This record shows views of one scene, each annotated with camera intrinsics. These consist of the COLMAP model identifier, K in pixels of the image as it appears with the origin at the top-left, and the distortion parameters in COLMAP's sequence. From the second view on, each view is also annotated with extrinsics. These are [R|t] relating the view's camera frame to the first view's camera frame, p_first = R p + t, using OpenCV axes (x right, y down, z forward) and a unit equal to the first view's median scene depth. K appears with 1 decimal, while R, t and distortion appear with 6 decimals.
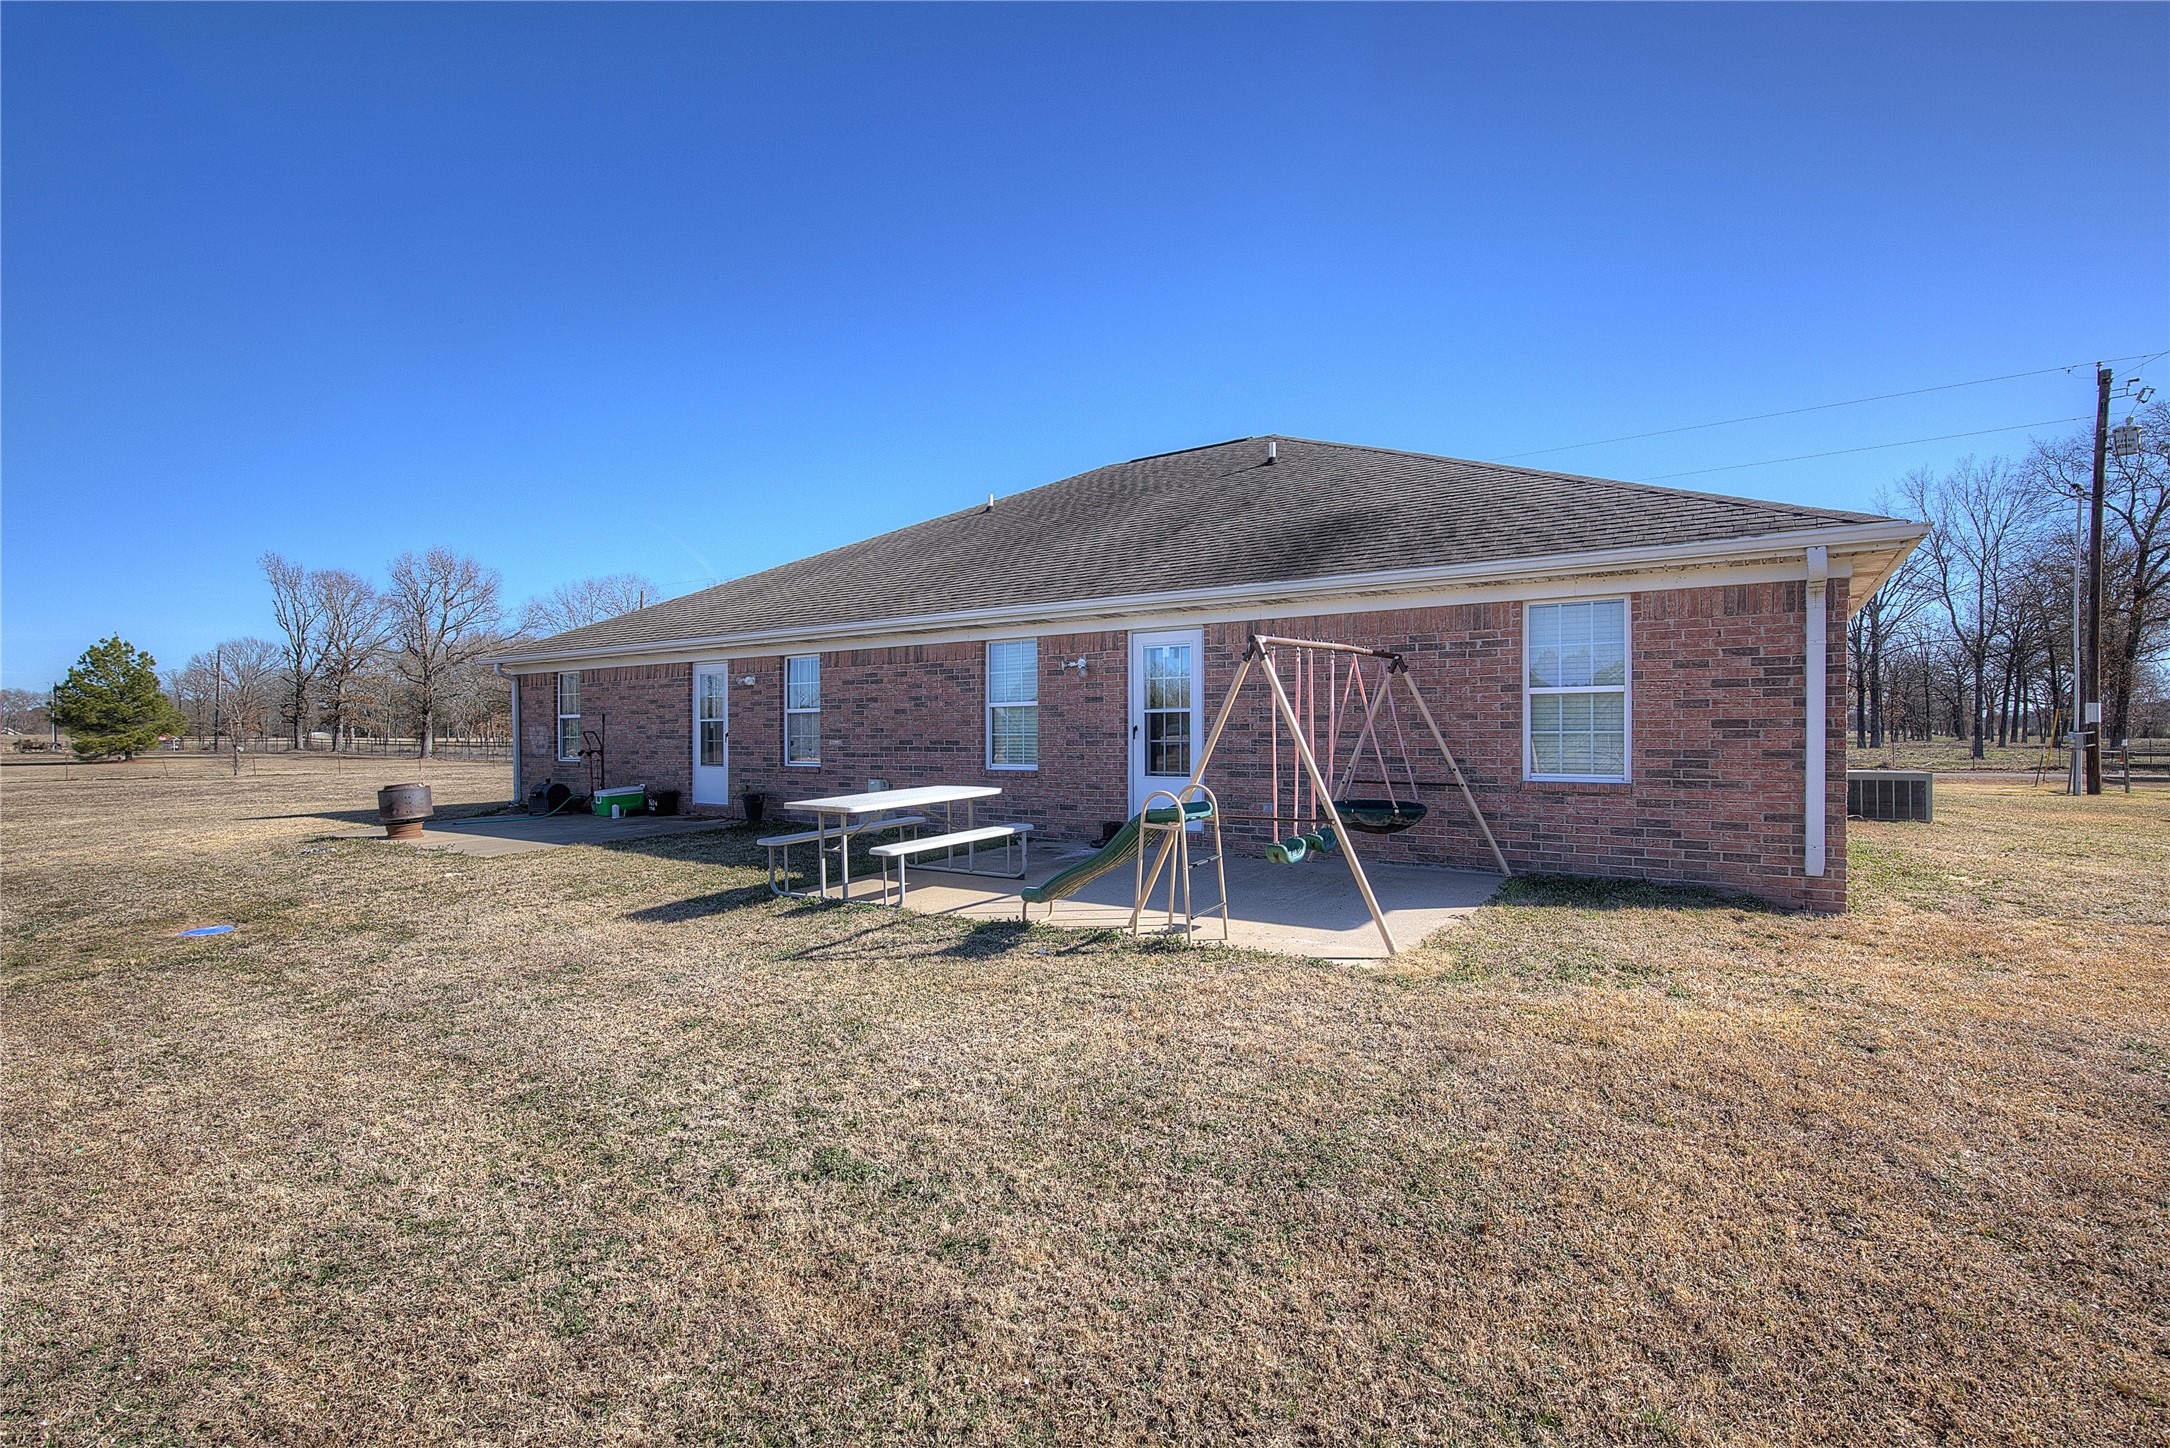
lens RADIAL K [[987.7, 0, 1070.3], [0, 987.7, 725.3], [0, 0, 1]] dist [-0.001635, -0.000760]
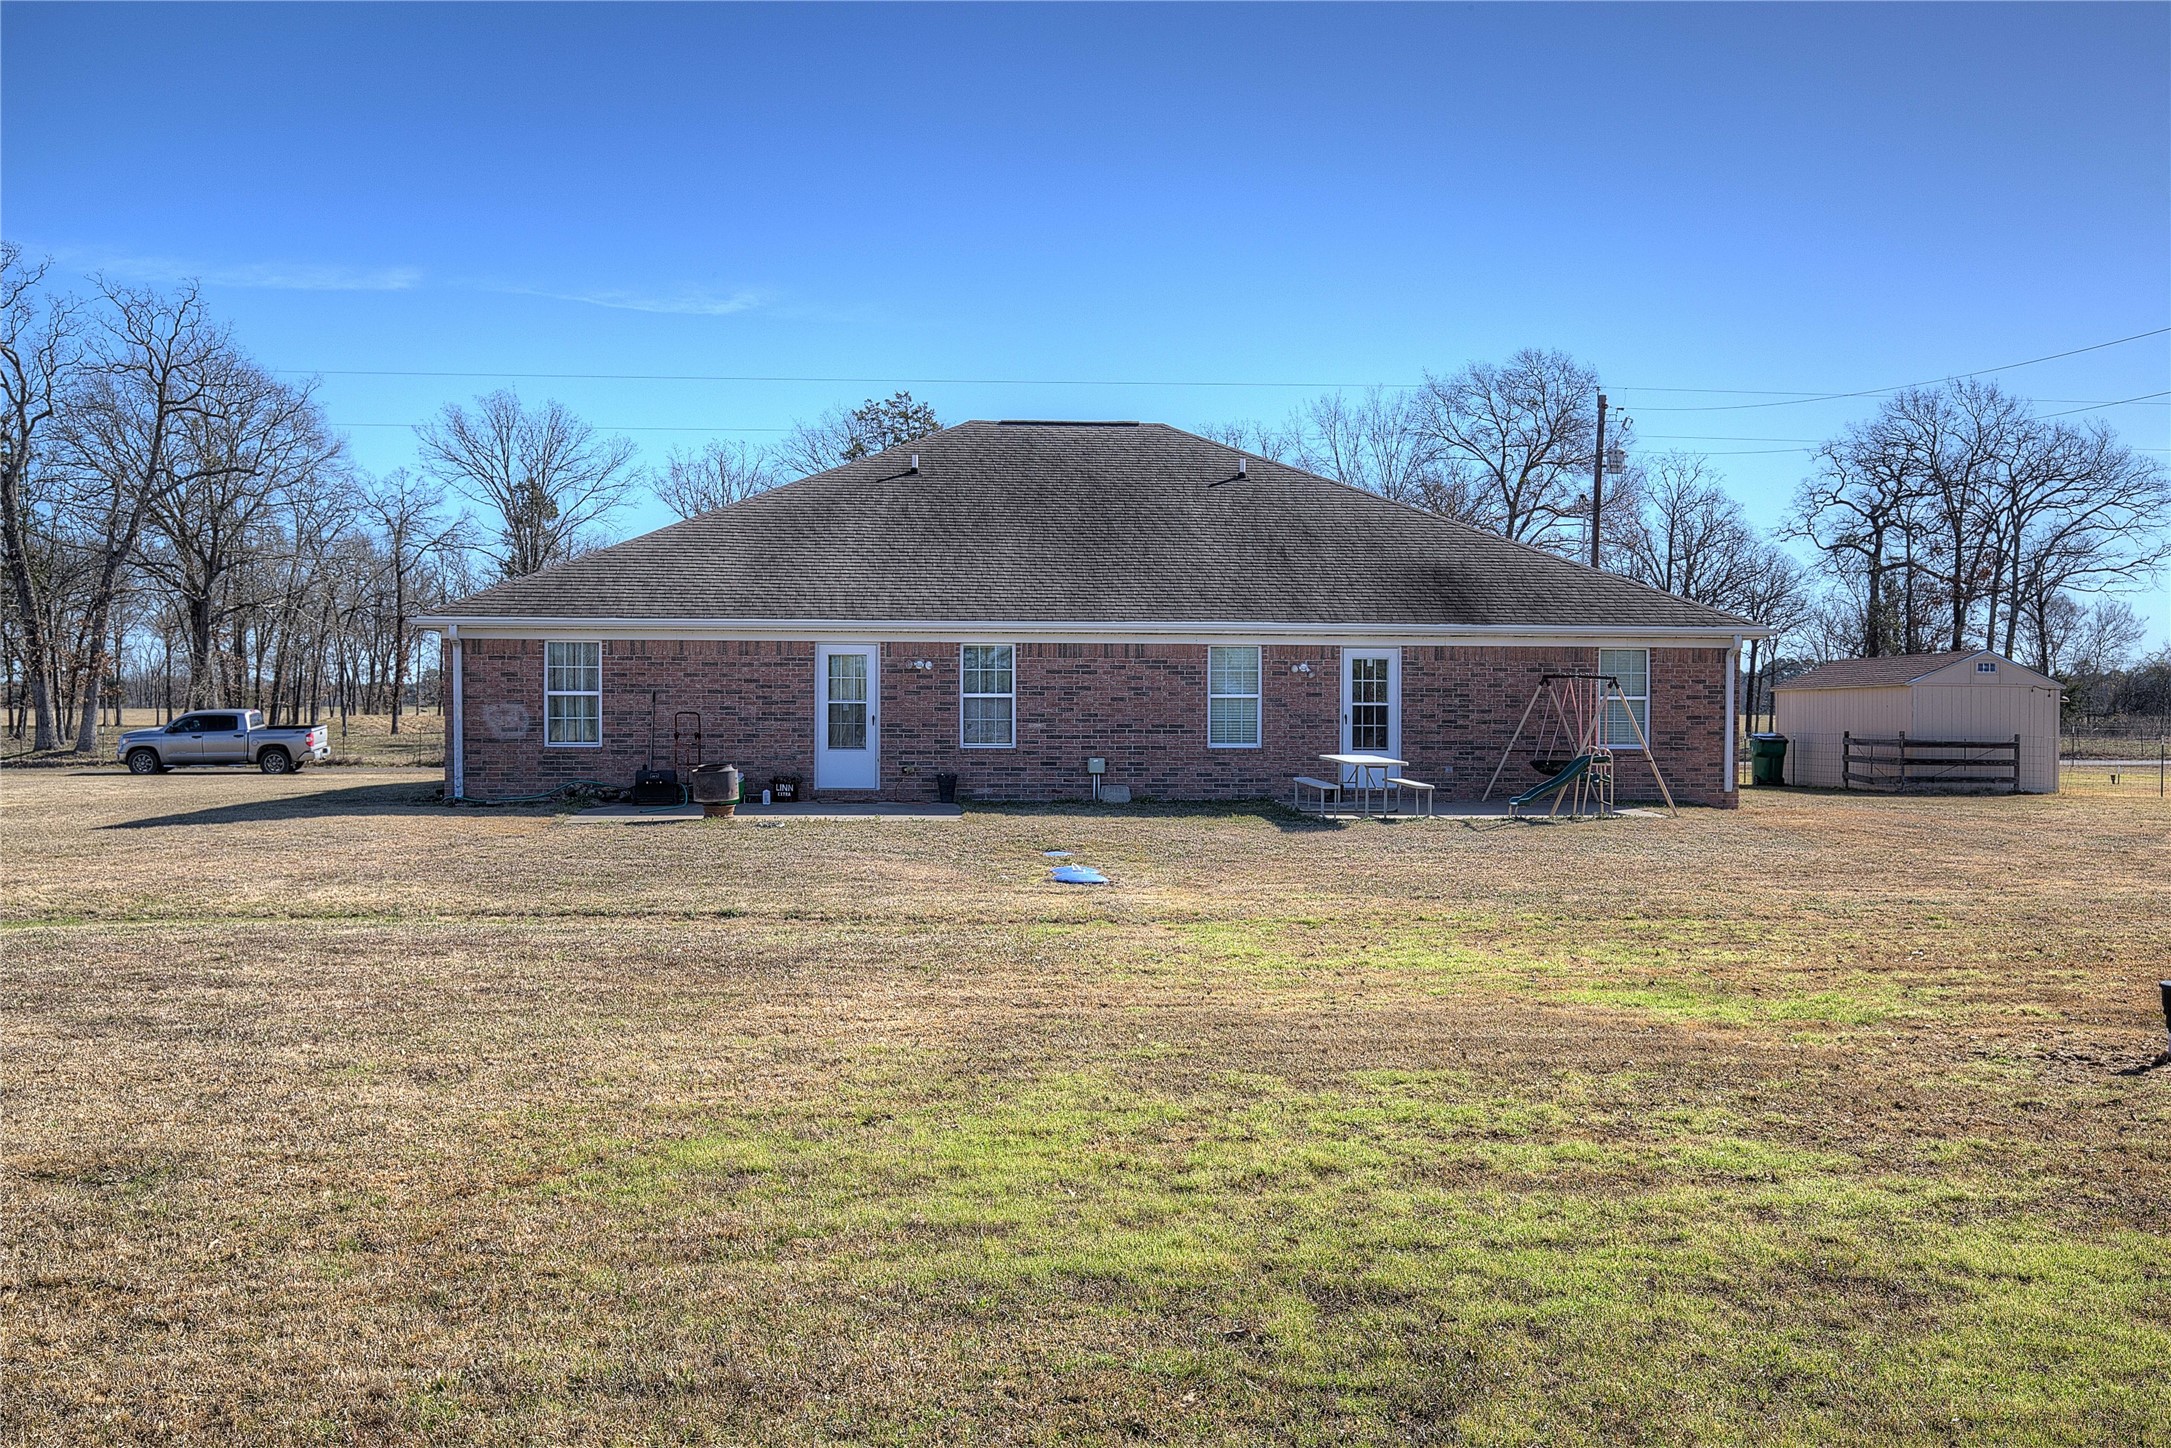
lens RADIAL K [[2082.2, 0, 1092.9], [0, 2082.2, 725.5], [0, 0, 1]] dist [0.019996, 0.000000]
pose [[0.774999, 0.007853, 0.631913, -1.948371], [-0.012556, 0.999917, 0.002973, 0.011085], [-0.631837, -0.010238, 0.775033, -0.989354]]
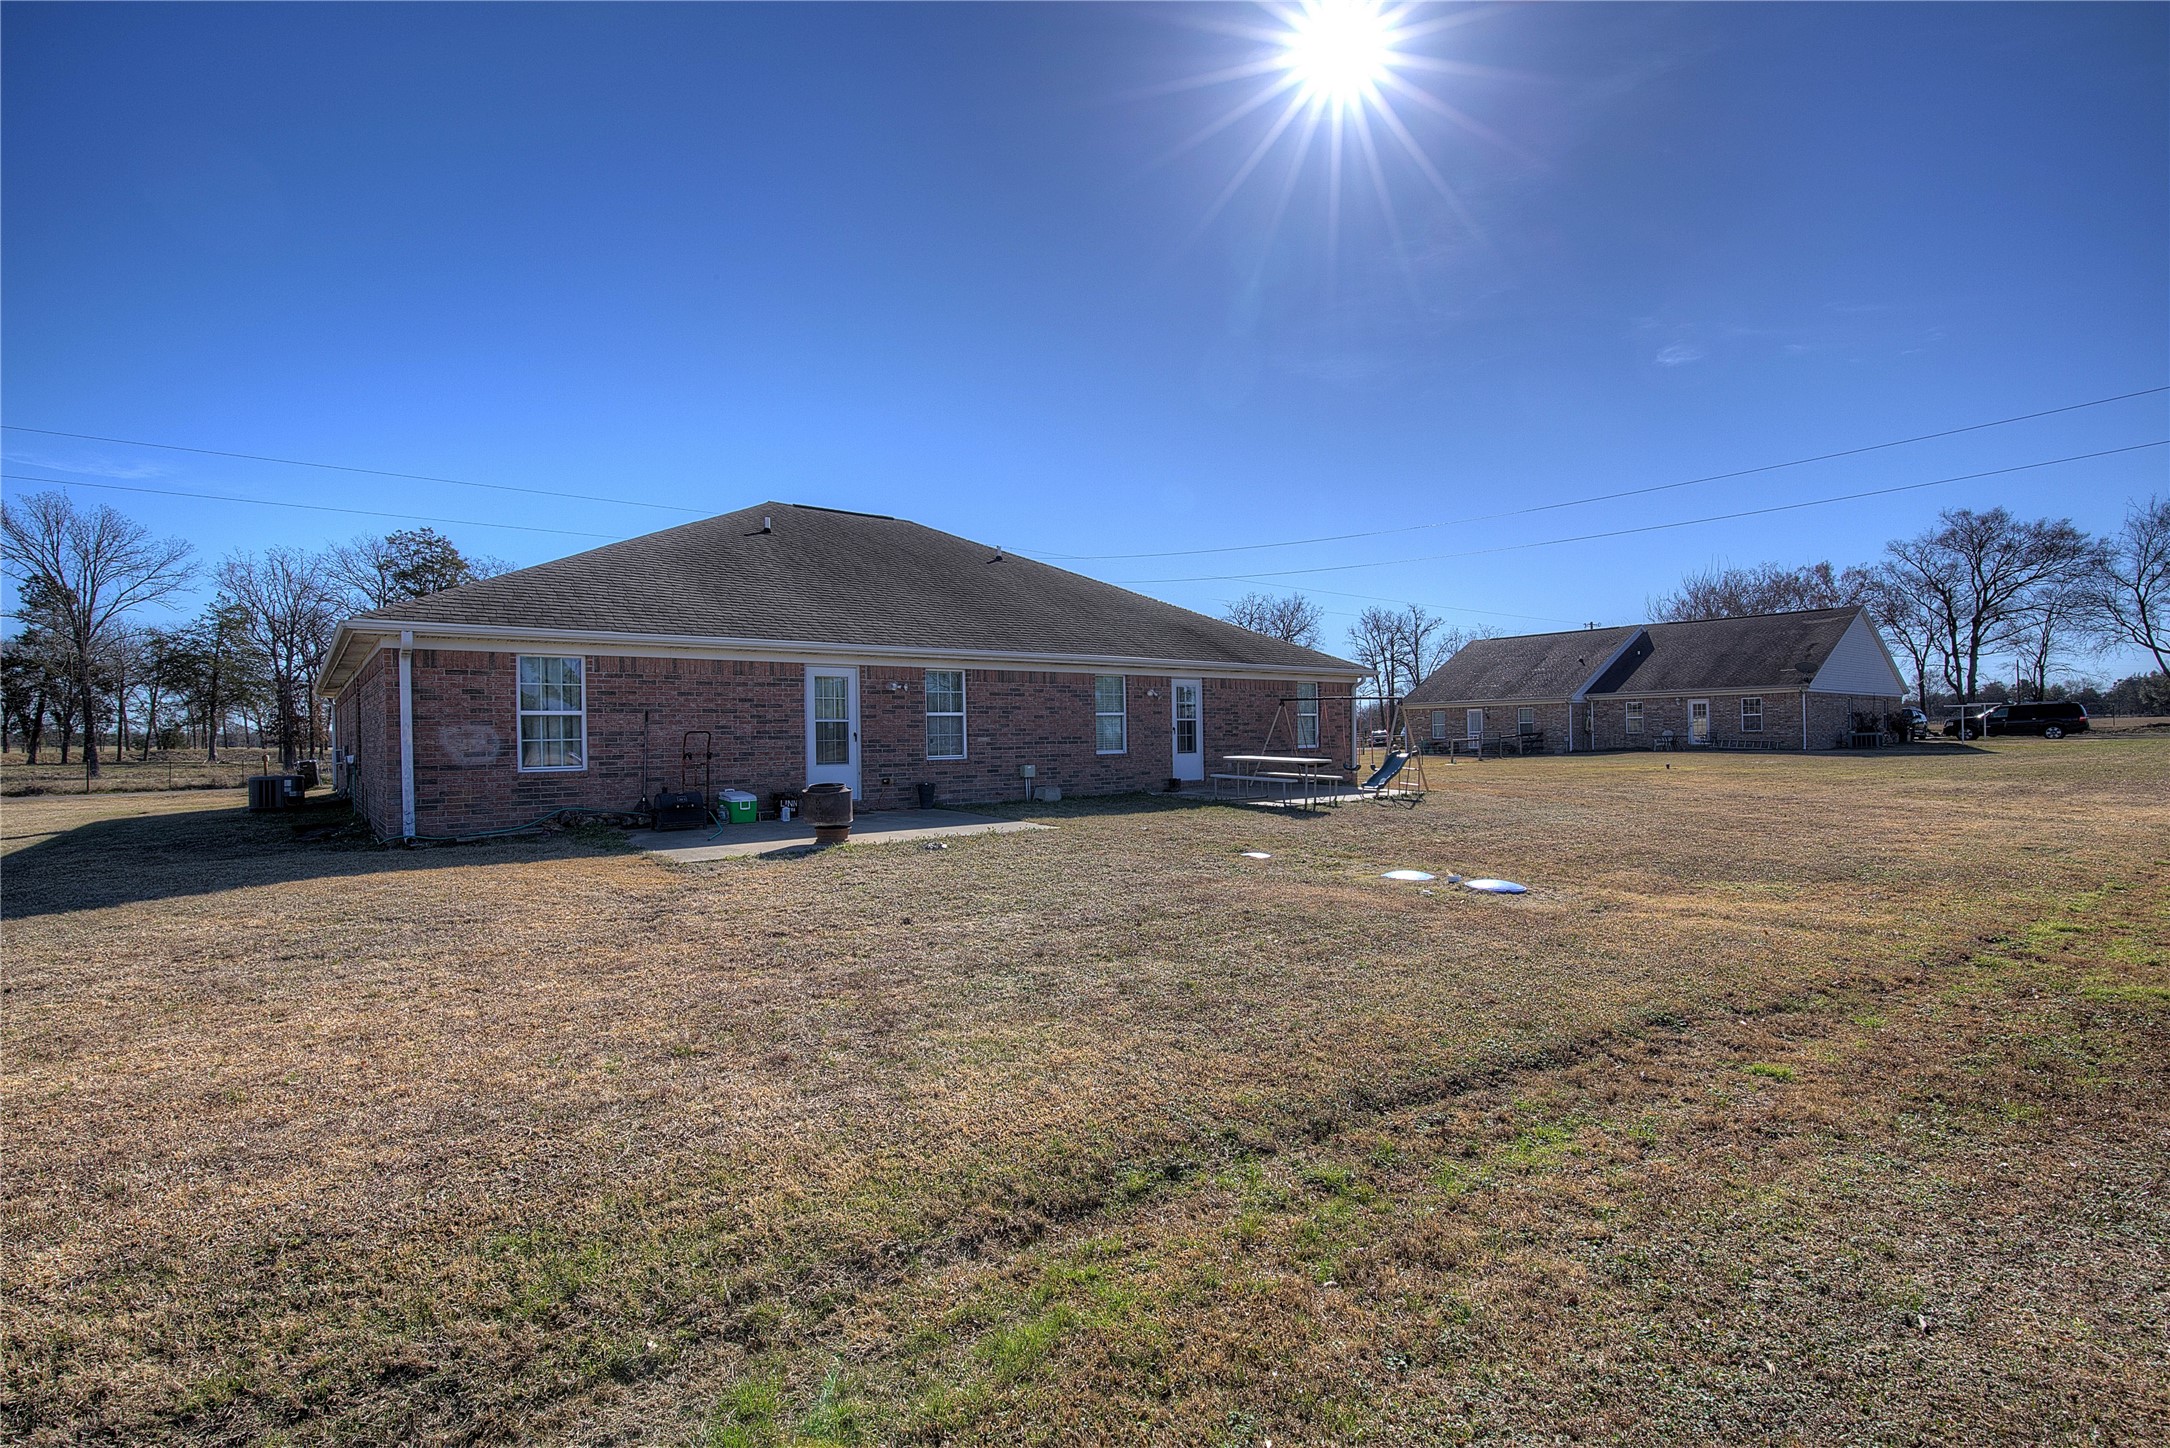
lens RADIAL K [[987.7, 0, 1081.5], [0, 987.7, 727.7], [0, 0, 1]] dist [-0.001635, -0.000760]
pose [[0.293100, 0.012392, 0.956001, -1.699111], [0.010214, 0.999818, -0.016091, 0.028474], [-0.956027, 0.014481, 0.292920, 0.580890]]
